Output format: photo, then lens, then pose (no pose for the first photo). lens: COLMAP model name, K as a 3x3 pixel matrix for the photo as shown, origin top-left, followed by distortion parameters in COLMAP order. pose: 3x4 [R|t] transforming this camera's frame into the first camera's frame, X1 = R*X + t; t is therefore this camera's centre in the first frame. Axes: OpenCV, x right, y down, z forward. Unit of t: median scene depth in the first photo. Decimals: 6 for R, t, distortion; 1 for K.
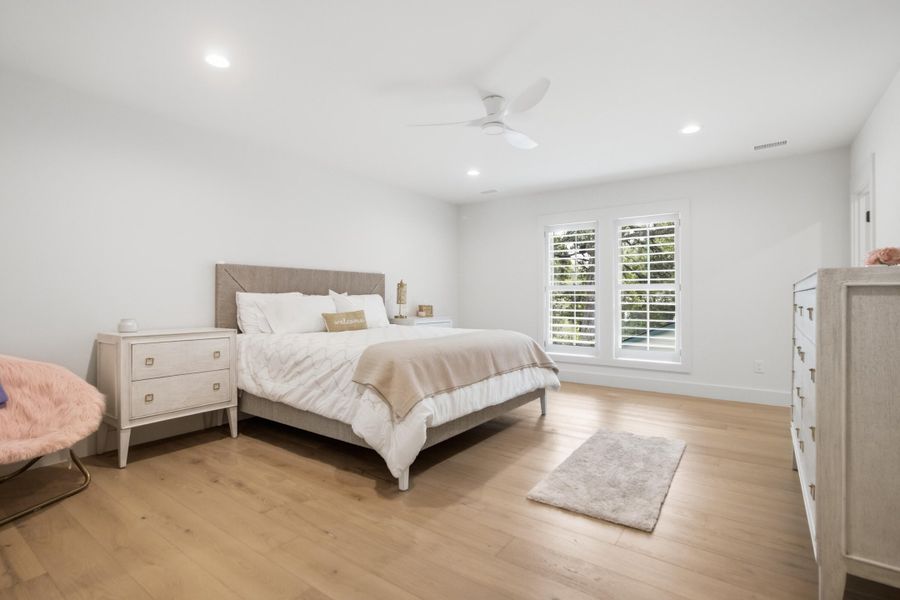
lens RADIAL K [[425.9, 0, 449.0], [0, 425.9, 298.0], [0, 0, 1]] dist [0.002034, 0.001029]
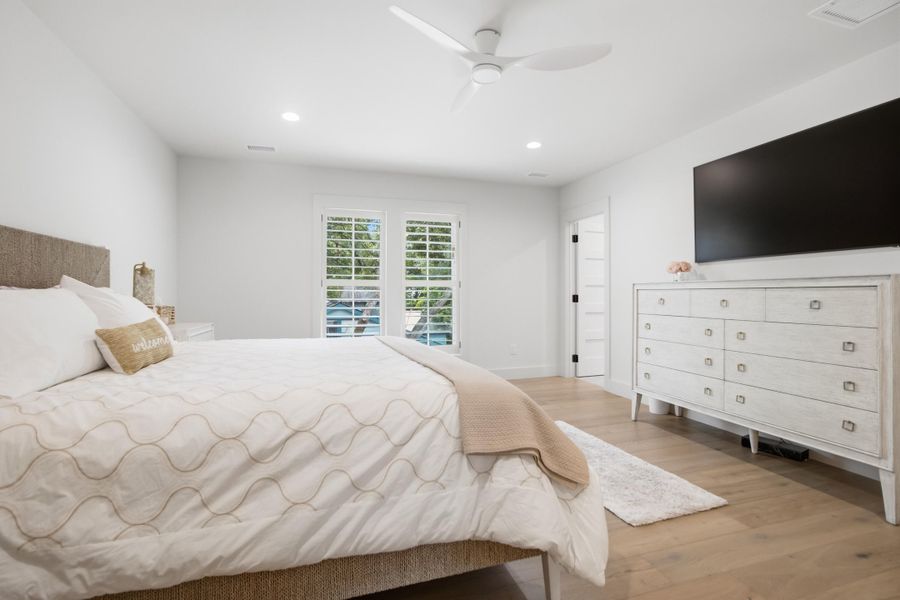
lens RADIAL K [[425.9, 0, 449.0], [0, 425.9, 298.0], [0, 0, 1]] dist [0.002034, 0.001029]
pose [[0.596581, -0.008933, 0.802503, -0.542890], [0.001112, 0.999946, 0.010304, -0.000898], [-0.802552, -0.005255, 0.596559, 0.586898]]
